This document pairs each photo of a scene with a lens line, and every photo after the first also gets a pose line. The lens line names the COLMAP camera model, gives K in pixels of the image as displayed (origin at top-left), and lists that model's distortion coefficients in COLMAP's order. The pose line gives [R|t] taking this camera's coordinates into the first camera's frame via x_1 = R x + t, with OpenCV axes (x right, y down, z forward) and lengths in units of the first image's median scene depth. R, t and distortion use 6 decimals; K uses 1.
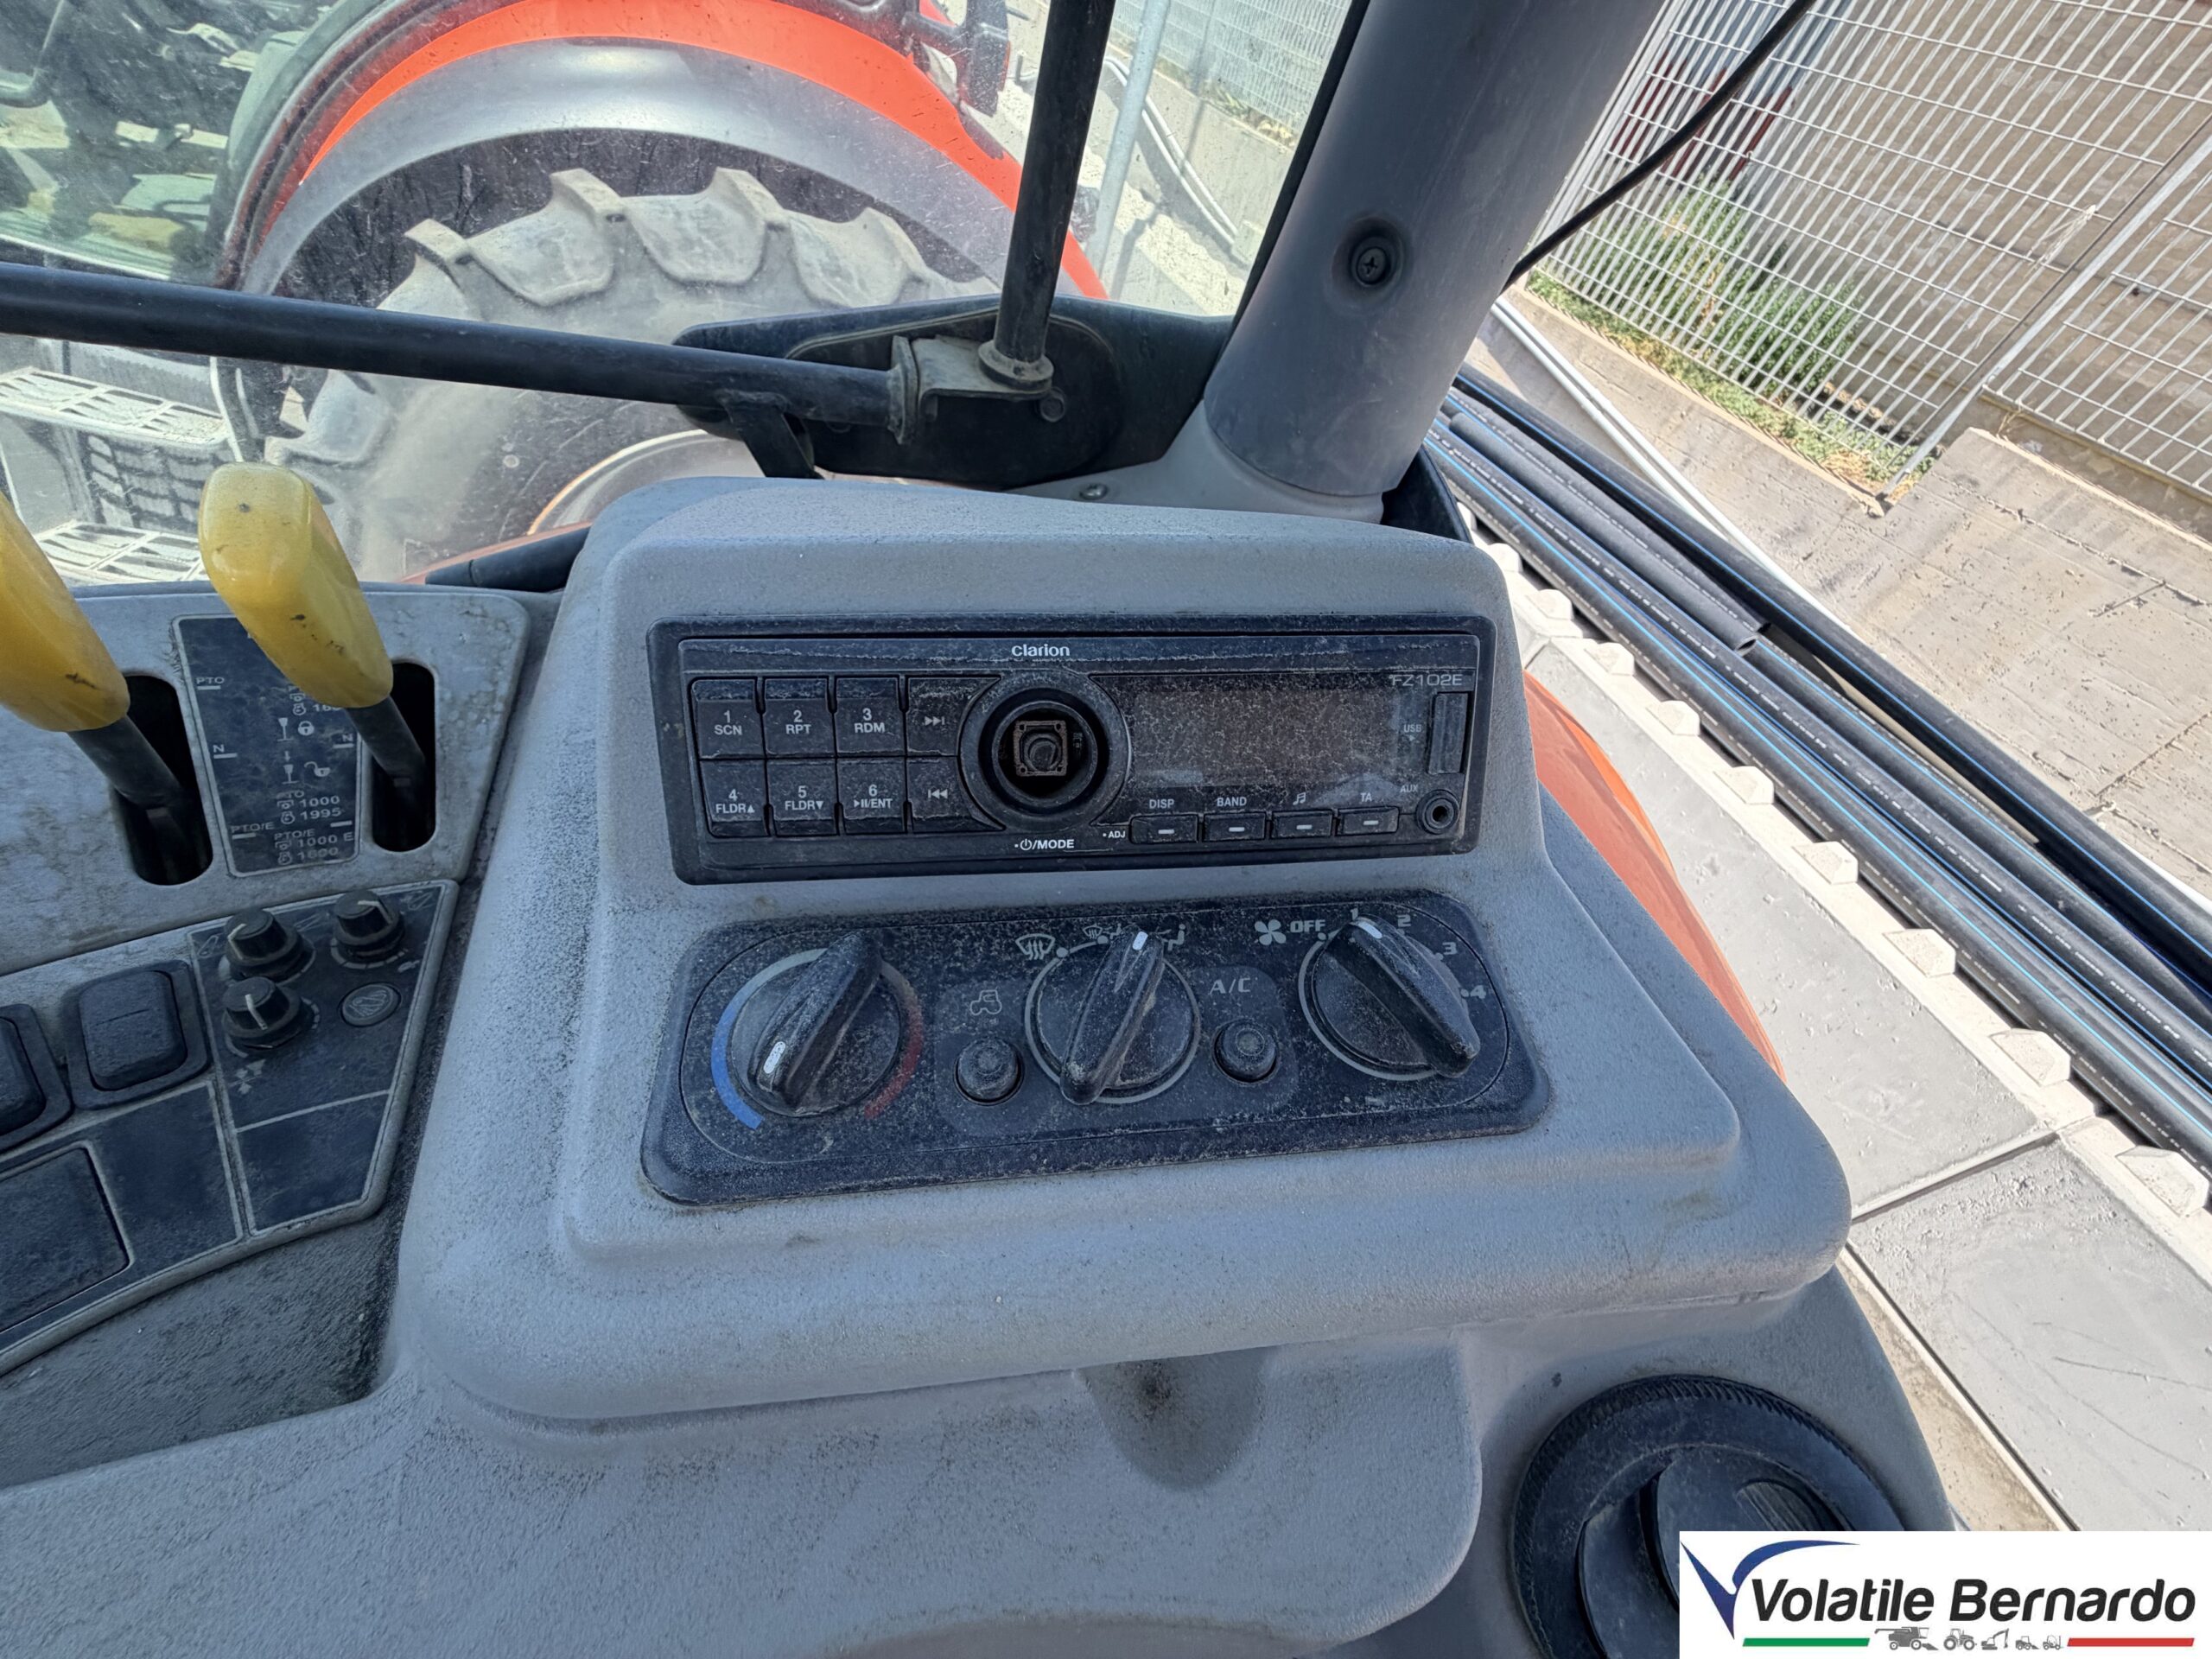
lens RADIAL K [[883.6, 0, 1106.0], [0, 883.6, 829.5], [0, 0, 1]] dist [0.007356, -0.001598]
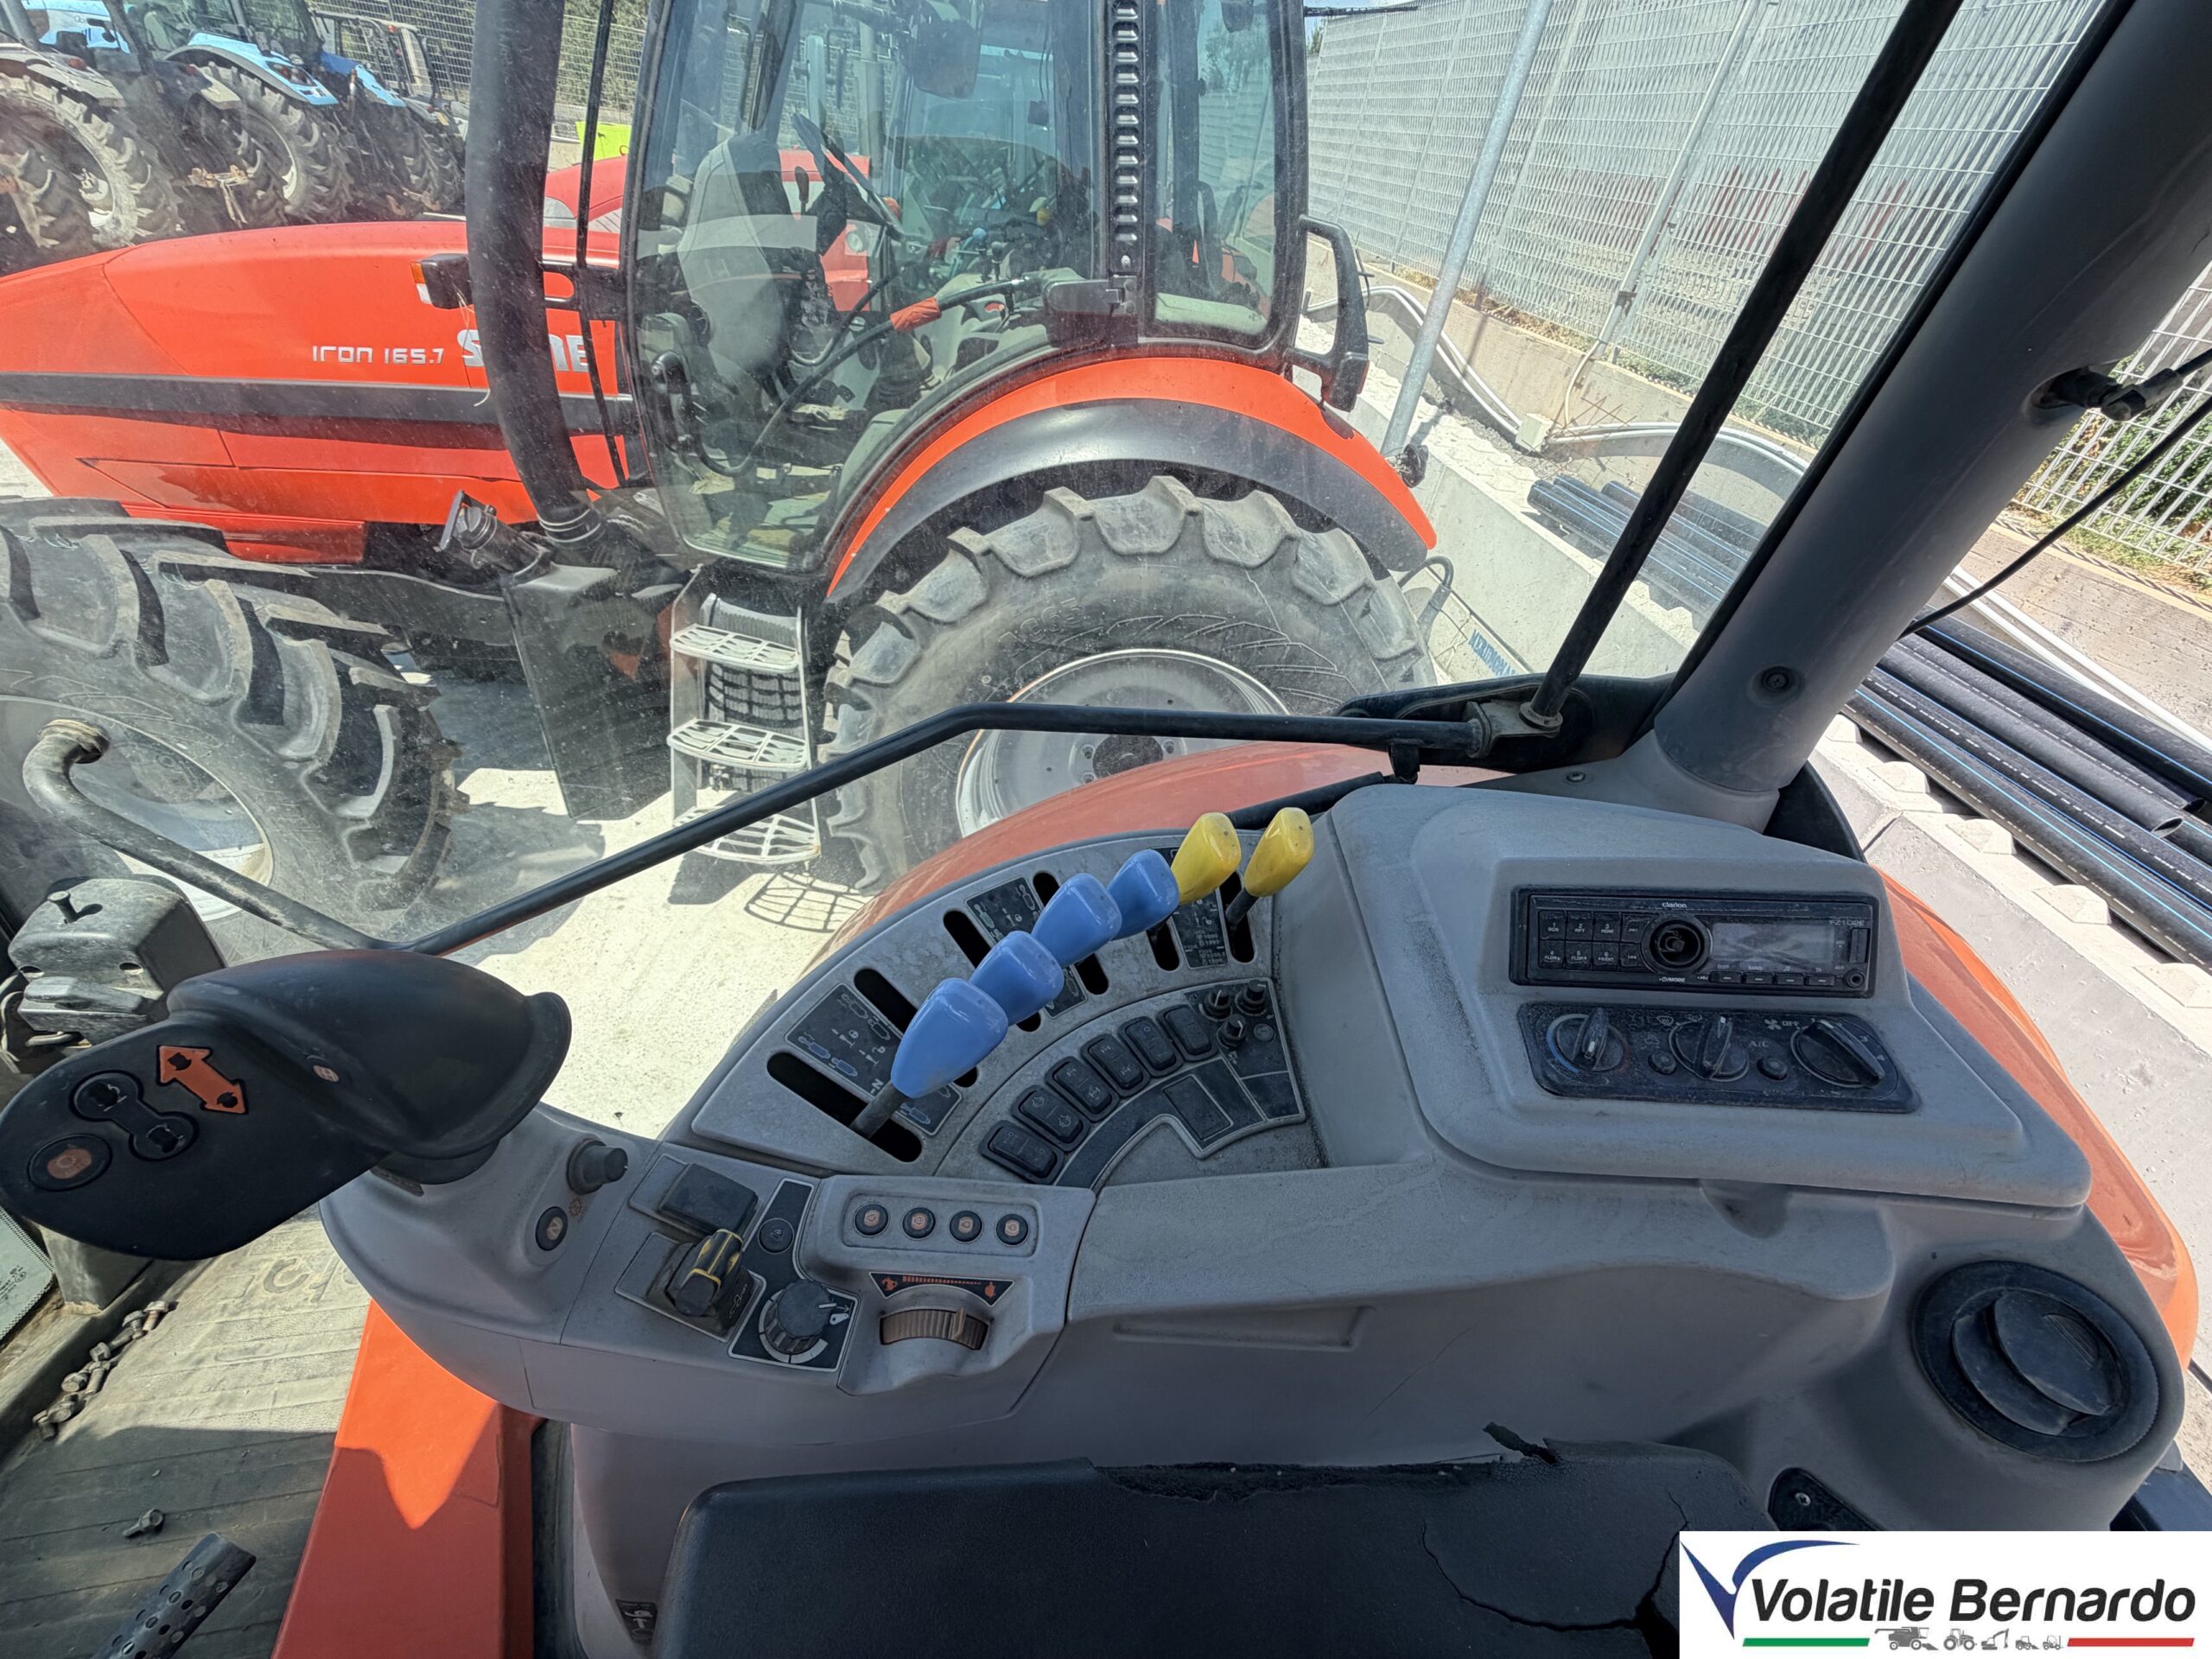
lens RADIAL K [[883.6, 0, 1106.0], [0, 883.6, 829.5], [0, 0, 1]] dist [0.007356, -0.001598]
pose [[0.962717, 0.028062, -0.269052, -0.117317], [-0.070739, 0.986112, -0.150265, 0.010870], [0.261098, 0.163695, 0.951331, -0.233961]]
